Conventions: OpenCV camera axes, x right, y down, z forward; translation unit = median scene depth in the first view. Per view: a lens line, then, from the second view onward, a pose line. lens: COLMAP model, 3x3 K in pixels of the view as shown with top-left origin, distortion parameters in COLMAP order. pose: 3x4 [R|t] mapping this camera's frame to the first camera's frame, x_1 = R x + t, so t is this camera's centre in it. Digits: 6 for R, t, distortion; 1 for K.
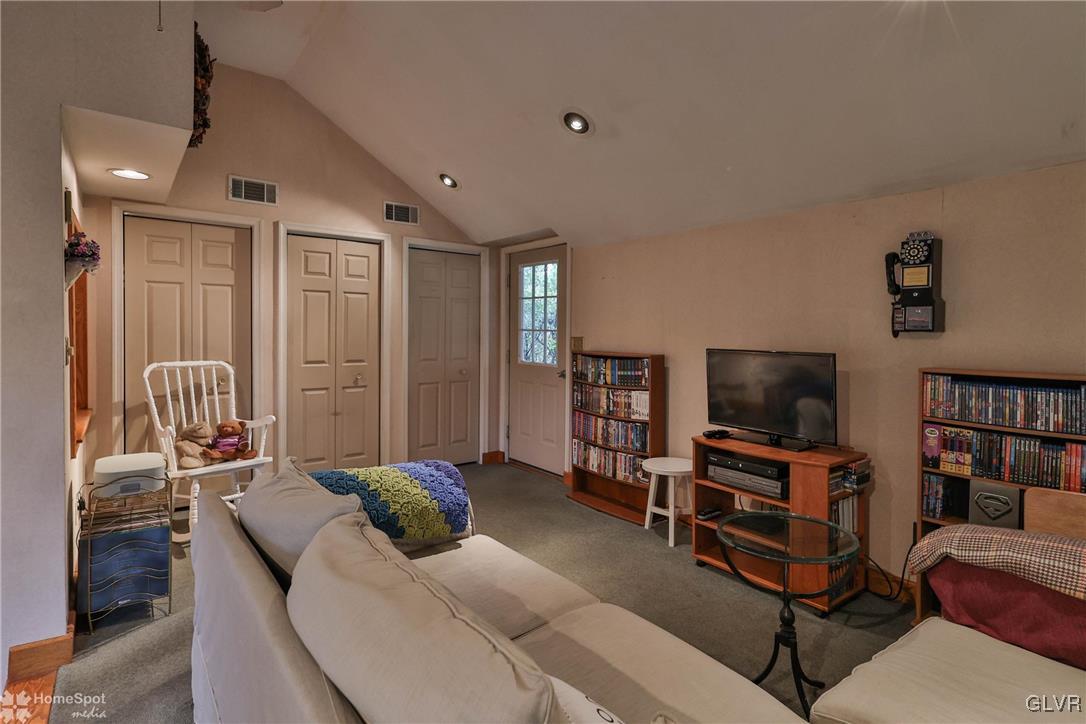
lens RADIAL K [[546.0, 0, 552.6], [0, 546.0, 338.2], [0, 0, 1]] dist [0.002784, -0.000131]
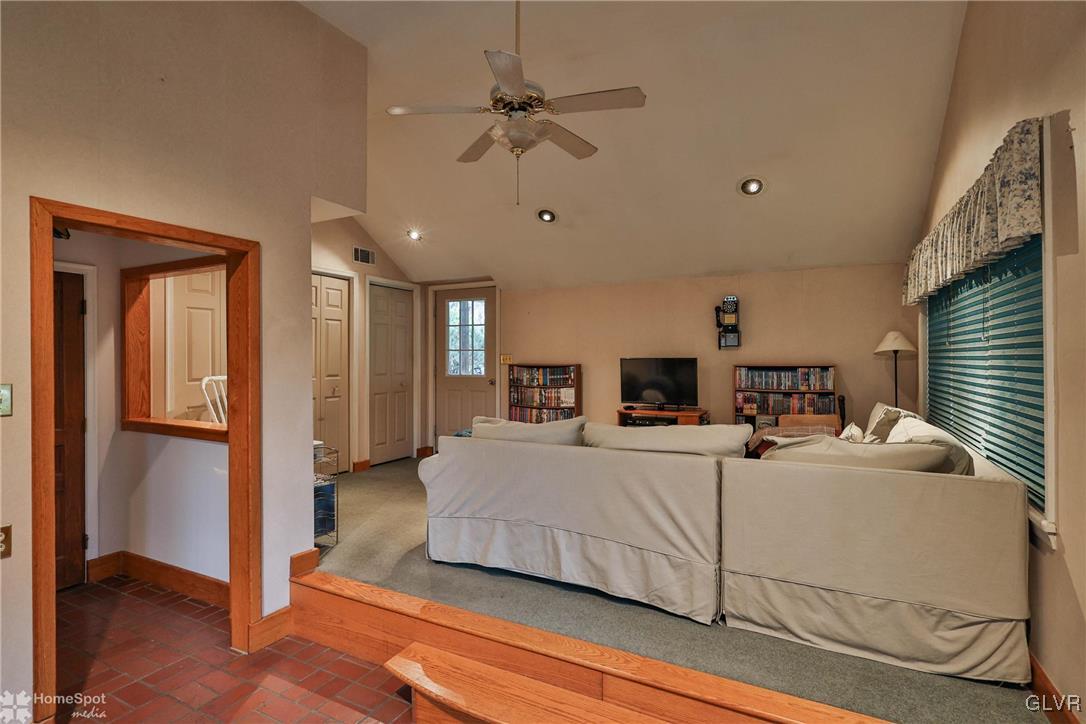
lens RADIAL K [[546.0, 0, 536.3], [0, 546.0, 355.7], [0, 0, 1]] dist [0.002784, -0.000131]
pose [[0.912090, -0.008217, 0.409909, -0.511140], [0.015631, 0.999769, -0.014739, 0.026063], [-0.409693, 0.019851, 0.912008, -0.339007]]
